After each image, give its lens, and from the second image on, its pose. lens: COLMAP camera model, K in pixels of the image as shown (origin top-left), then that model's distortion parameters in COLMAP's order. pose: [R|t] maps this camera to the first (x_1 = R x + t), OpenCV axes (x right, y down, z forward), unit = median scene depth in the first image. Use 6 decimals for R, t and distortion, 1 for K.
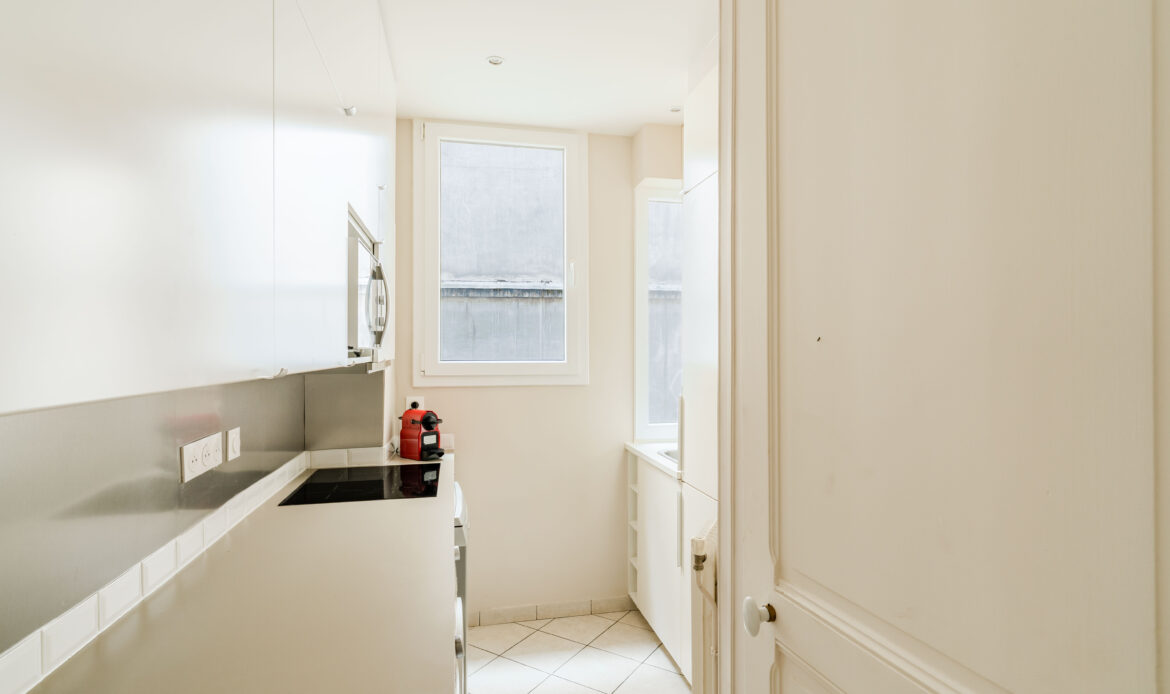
lens RADIAL K [[570.6, 0, 566.4], [0, 570.6, 351.7], [0, 0, 1]] dist [-0.005954, 0.001332]
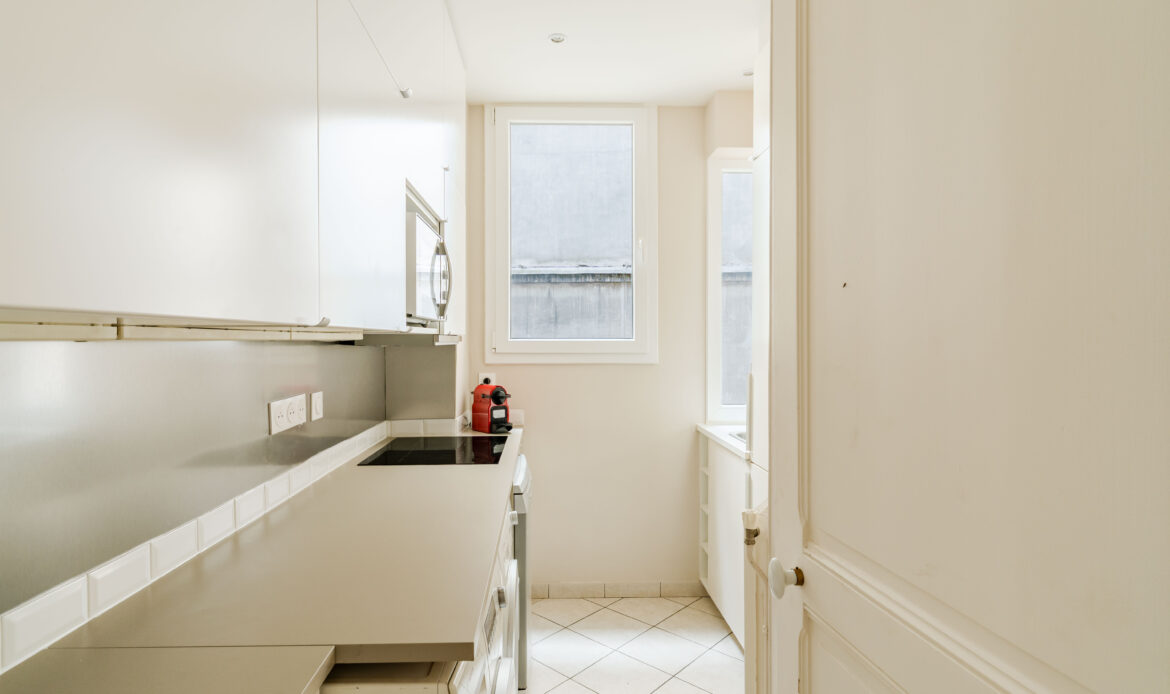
lens RADIAL K [[570.6, 0, 536.8], [0, 570.6, 342.8], [0, 0, 1]] dist [-0.005954, 0.001332]
pose [[0.981110, 0.003570, -0.193420, 0.025761], [-0.001605, 0.999945, 0.010316, 0.013305], [0.193446, -0.009811, 0.981062, -0.004009]]
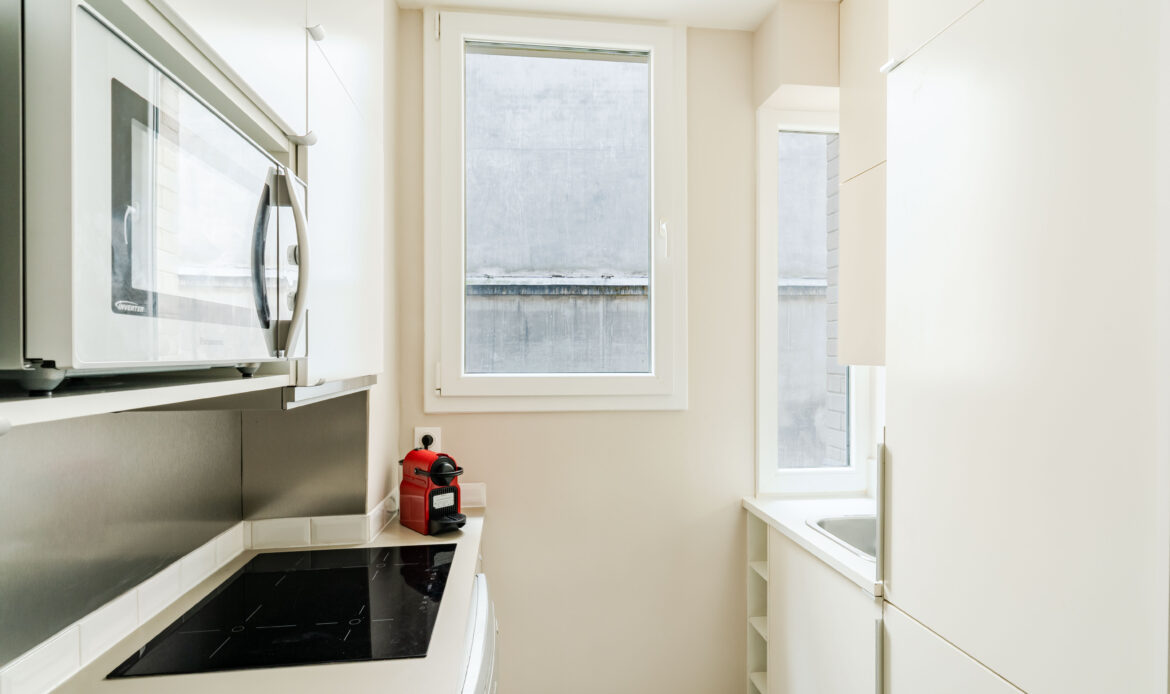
lens RADIAL K [[638.4, 0, 578.1], [0, 638.4, 353.0], [0, 0, 1]] dist [-0.002860, -0.000050]
pose [[0.996757, 0.000099, -0.080467, -0.030016], [-0.000460, 0.999990, -0.004472, -0.004683], [0.080466, 0.004494, 0.996747, 0.273276]]
